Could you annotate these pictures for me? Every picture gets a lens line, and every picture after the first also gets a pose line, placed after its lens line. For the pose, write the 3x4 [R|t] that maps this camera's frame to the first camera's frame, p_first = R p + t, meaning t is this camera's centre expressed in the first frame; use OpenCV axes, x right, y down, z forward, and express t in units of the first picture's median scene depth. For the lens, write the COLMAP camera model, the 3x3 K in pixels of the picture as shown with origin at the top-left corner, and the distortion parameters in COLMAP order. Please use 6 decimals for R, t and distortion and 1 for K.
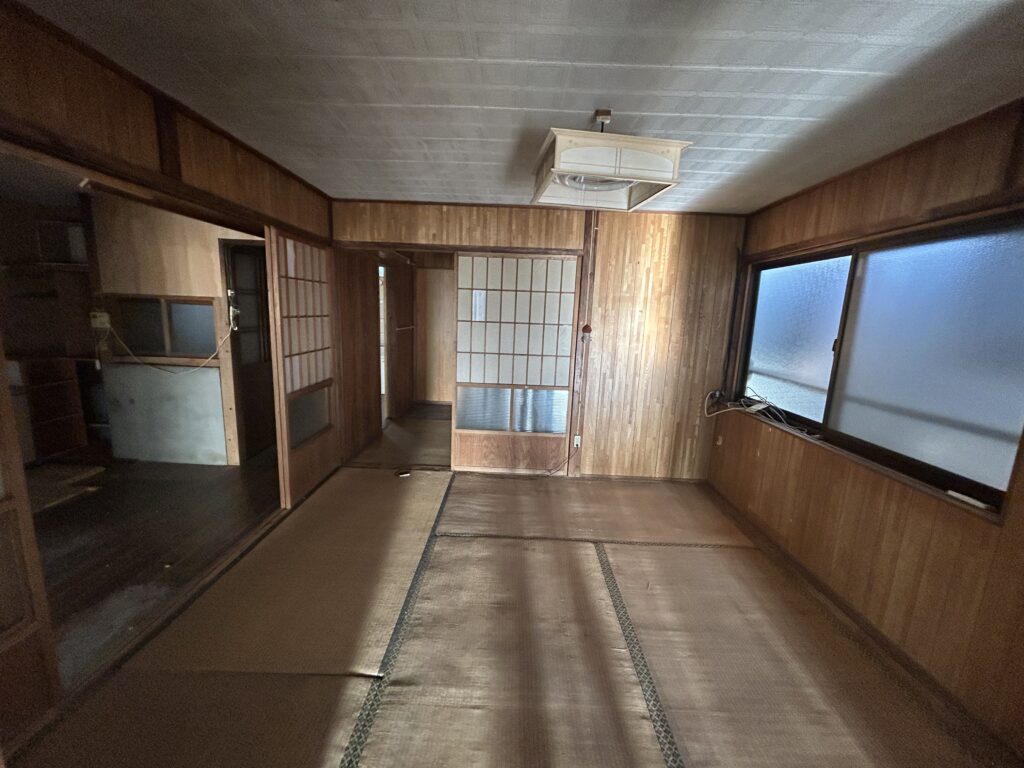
lens RADIAL K [[412.1, 0, 510.4], [0, 412.1, 381.7], [0, 0, 1]] dist [-0.004454, 0.001544]
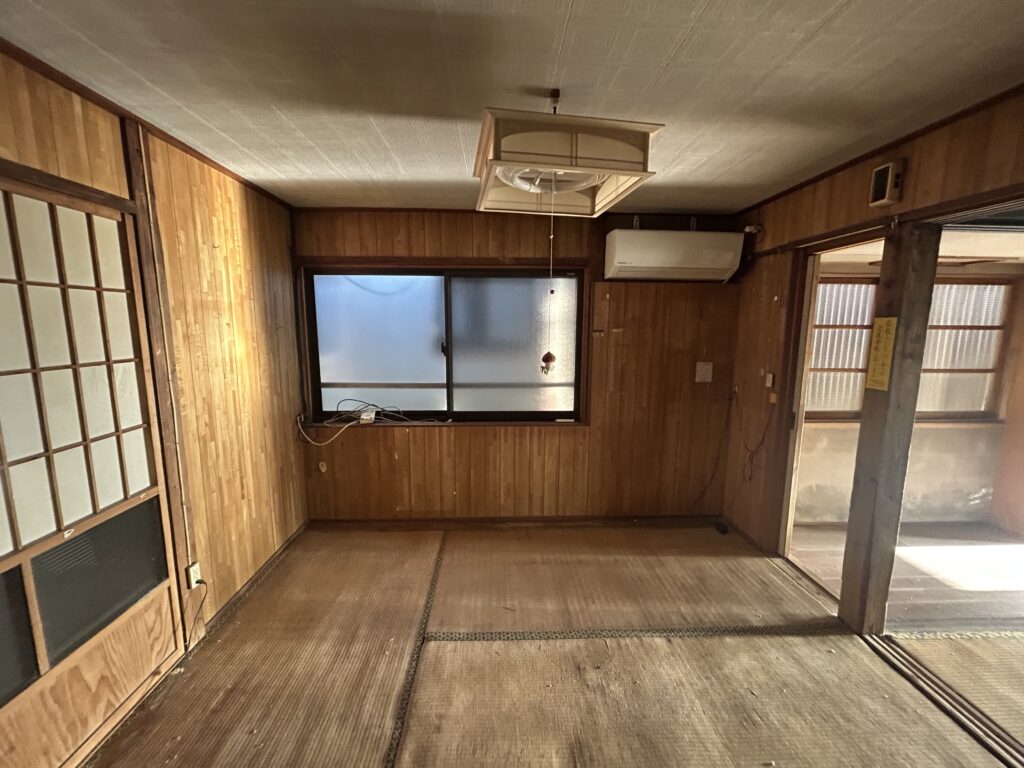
lens RADIAL K [[412.1, 0, 506.1], [0, 412.1, 384.5], [0, 0, 1]] dist [-0.004454, 0.001544]
pose [[-0.046001, -0.186621, 0.981355, -0.351005], [0.158819, 0.968533, 0.191627, -0.139153], [-0.986235, 0.164673, -0.014914, 0.622746]]
